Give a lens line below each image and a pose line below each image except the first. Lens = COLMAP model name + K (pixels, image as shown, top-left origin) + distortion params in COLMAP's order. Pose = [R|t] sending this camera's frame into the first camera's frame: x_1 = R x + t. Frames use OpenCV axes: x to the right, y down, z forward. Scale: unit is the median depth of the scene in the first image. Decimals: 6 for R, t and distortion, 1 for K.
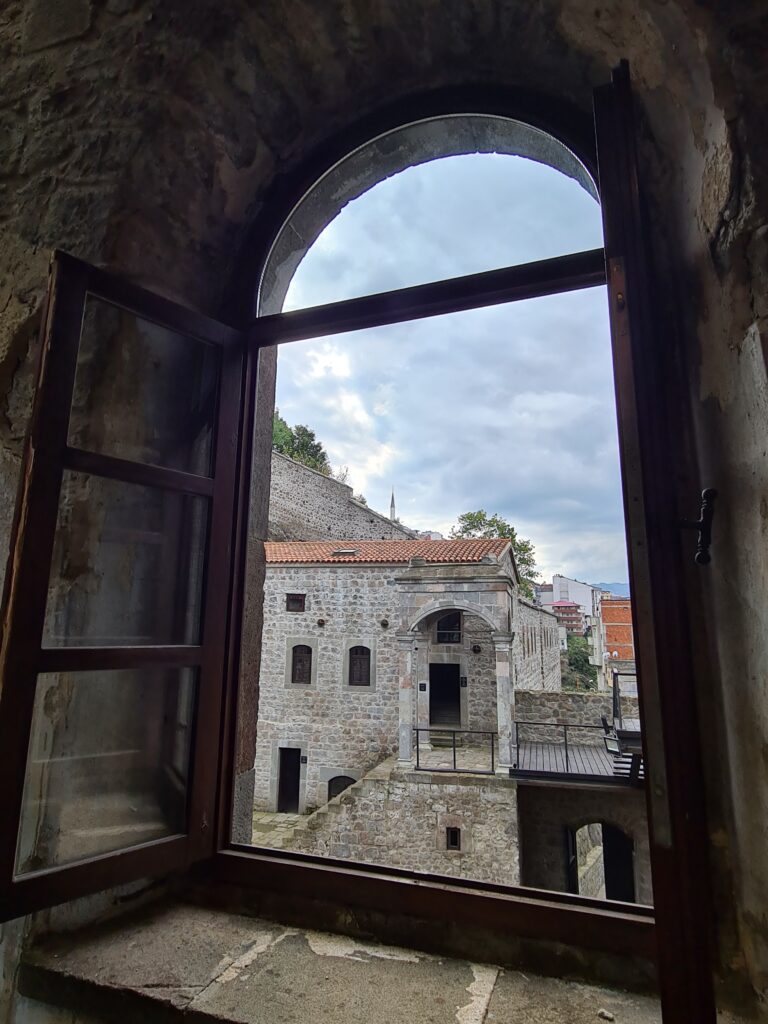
lens RADIAL K [[586.8, 0, 384.0], [0, 586.8, 512.0], [0, 0, 1]] dist [0.014213, -0.000794]
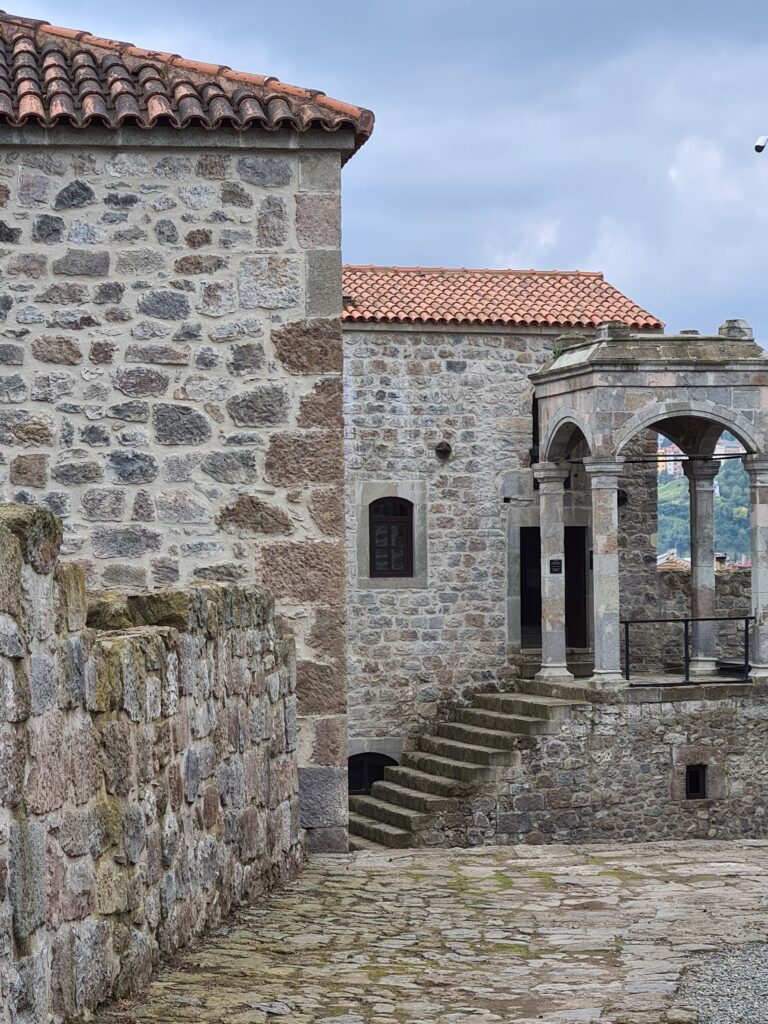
lens RADIAL K [[2787.8, 0, 384.0], [0, 2787.8, 512.0], [0, 0, 1]] dist [0.039500, 1.394092]
pose [[0.870193, -0.013498, 0.492527, -1.207179], [-0.075404, 0.984201, 0.160196, -0.127251], [-0.486908, -0.176540, 0.855426, -0.975221]]
